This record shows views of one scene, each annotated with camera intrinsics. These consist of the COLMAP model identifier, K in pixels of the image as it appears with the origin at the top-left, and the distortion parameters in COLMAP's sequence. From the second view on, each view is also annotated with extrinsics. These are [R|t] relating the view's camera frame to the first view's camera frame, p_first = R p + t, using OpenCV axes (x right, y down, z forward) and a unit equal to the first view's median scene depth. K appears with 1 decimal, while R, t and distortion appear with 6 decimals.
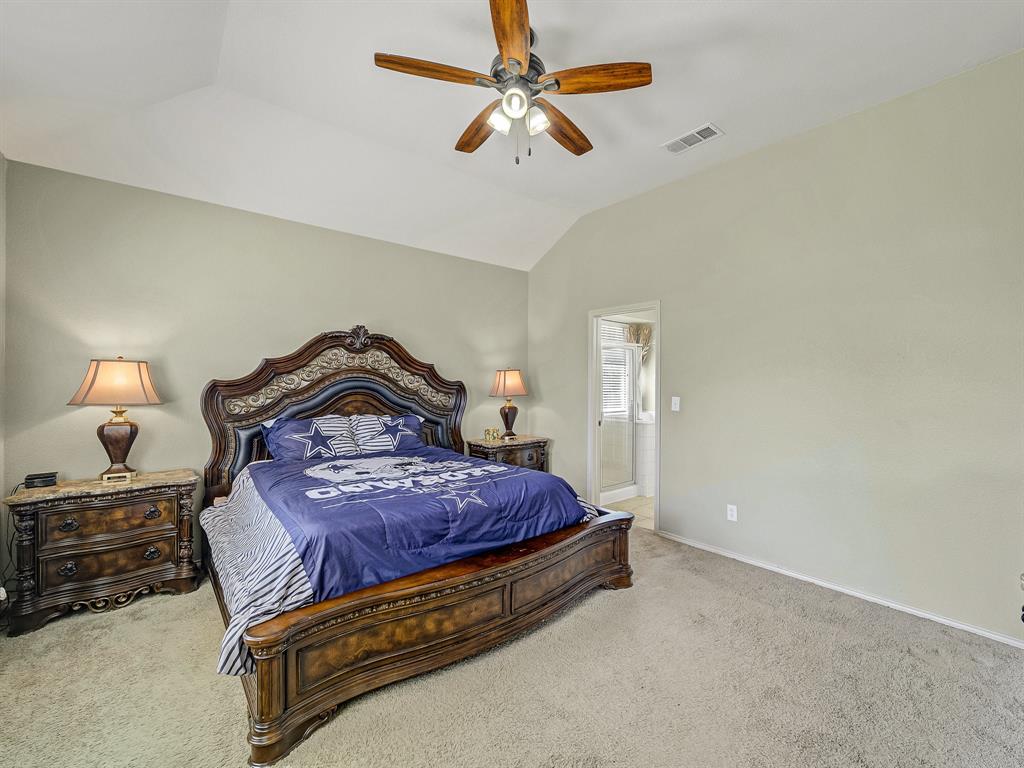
lens RADIAL K [[416.4, 0, 515.5], [0, 416.4, 383.5], [0, 0, 1]] dist [0.003681, -0.001205]
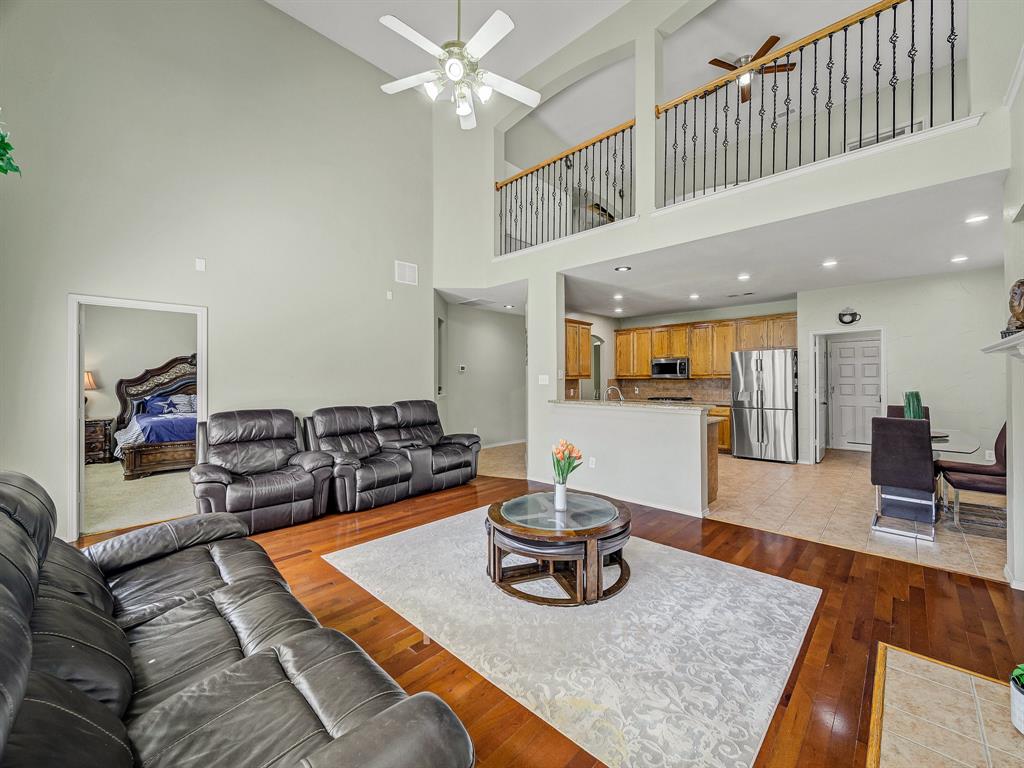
lens RADIAL K [[416.4, 0, 507.9], [0, 416.4, 380.3], [0, 0, 1]] dist [0.003681, -0.001205]
pose [[0.997092, -0.007742, 0.075813, 1.227416], [0.007850, 0.999969, -0.001135, 0.018258], [-0.075801, 0.001727, 0.997121, -1.457902]]
